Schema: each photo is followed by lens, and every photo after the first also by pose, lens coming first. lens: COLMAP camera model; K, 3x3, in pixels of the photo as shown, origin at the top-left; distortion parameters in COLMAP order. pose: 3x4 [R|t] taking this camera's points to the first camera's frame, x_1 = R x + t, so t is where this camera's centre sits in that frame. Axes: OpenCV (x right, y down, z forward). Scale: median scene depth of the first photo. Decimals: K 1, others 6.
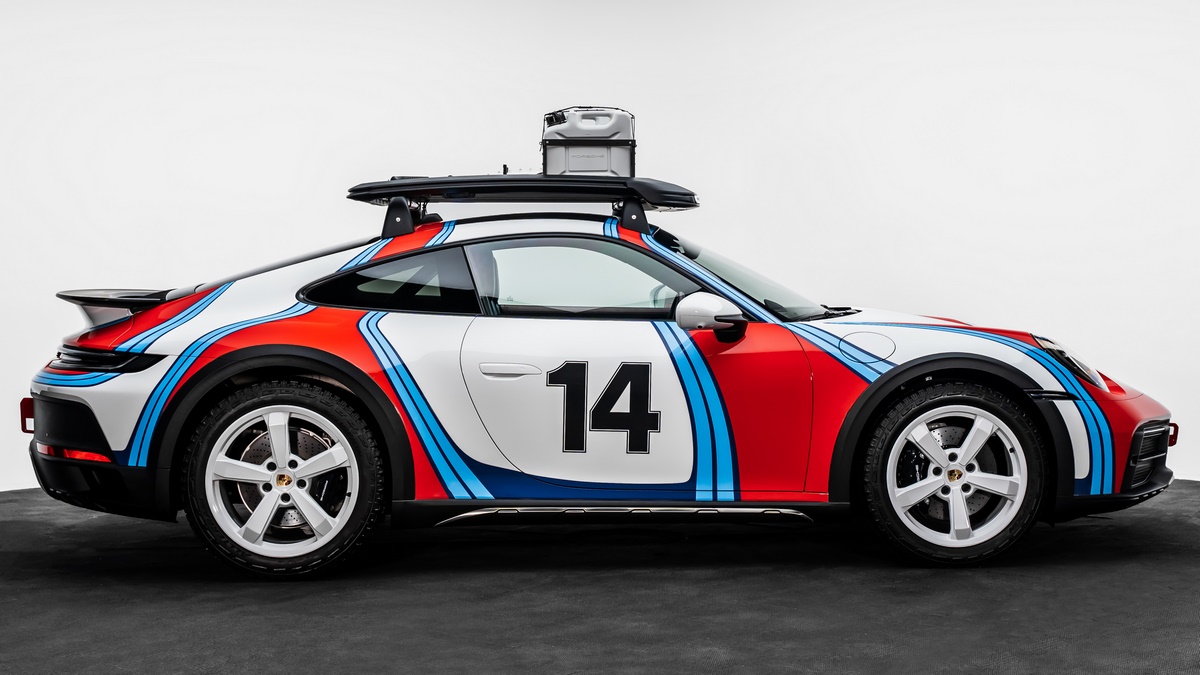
lens RADIAL K [[1990.1, 0, 600.0], [0, 1990.1, 337.5], [0, 0, 1]] dist [-0.009401, -0.018251]
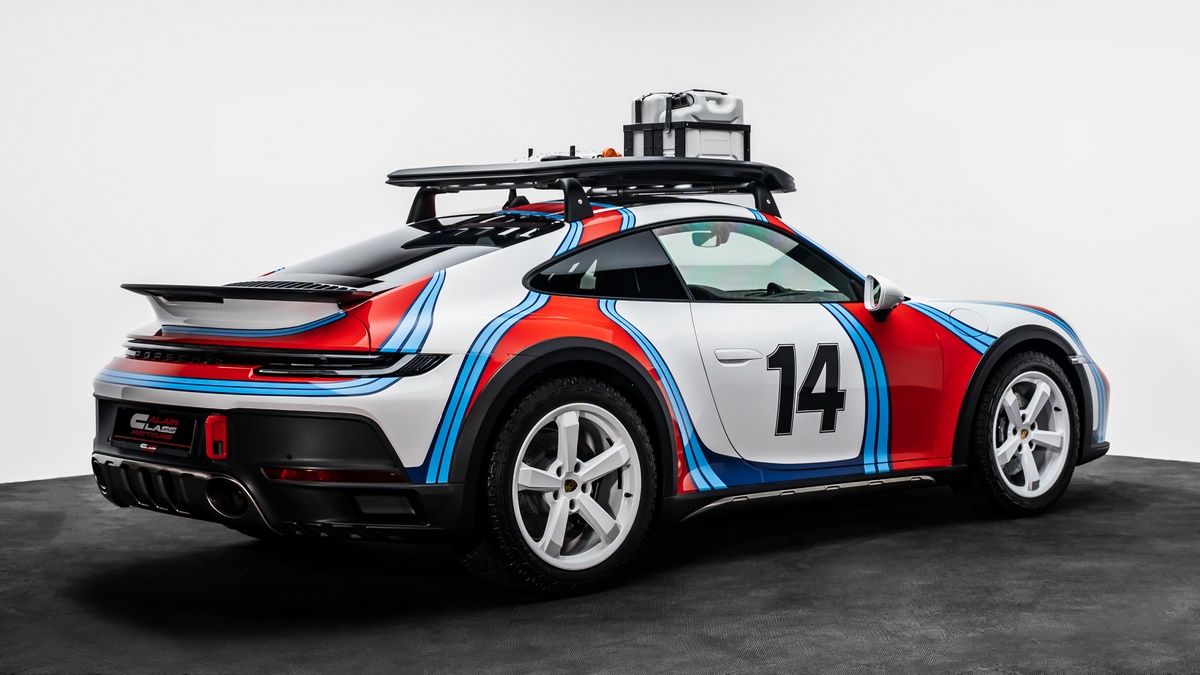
lens RADIAL K [[1990.1, 0, 600.0], [0, 1990.1, 337.5], [0, 0, 1]] dist [-0.009401, -0.018251]
pose [[0.778672, -0.033859, 0.626516, -0.710901], [0.034005, 0.999353, 0.011746, -0.006400], [-0.626508, 0.012158, 0.779320, 0.275816]]
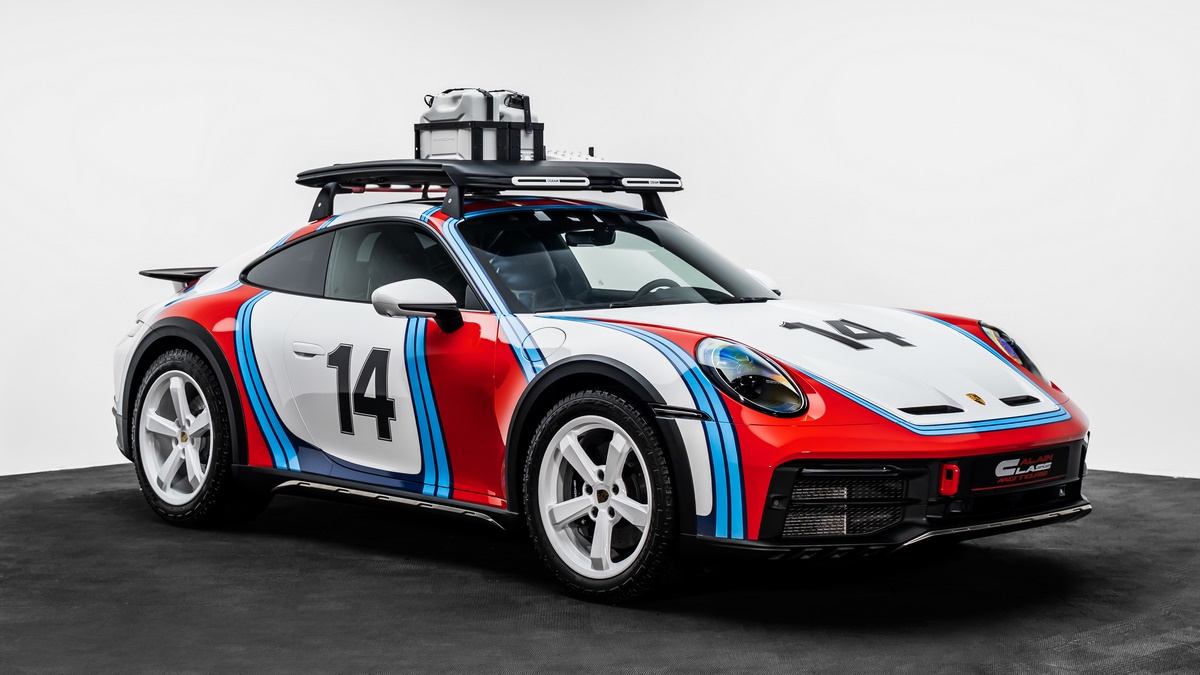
lens RADIAL K [[1990.1, 0, 600.0], [0, 1990.1, 337.5], [0, 0, 1]] dist [-0.009401, -0.018251]
pose [[0.668714, 0.045449, -0.742130, 0.823166], [-0.035866, 0.998940, 0.028858, -0.025280], [0.742654, 0.007319, 0.669635, 0.416036]]
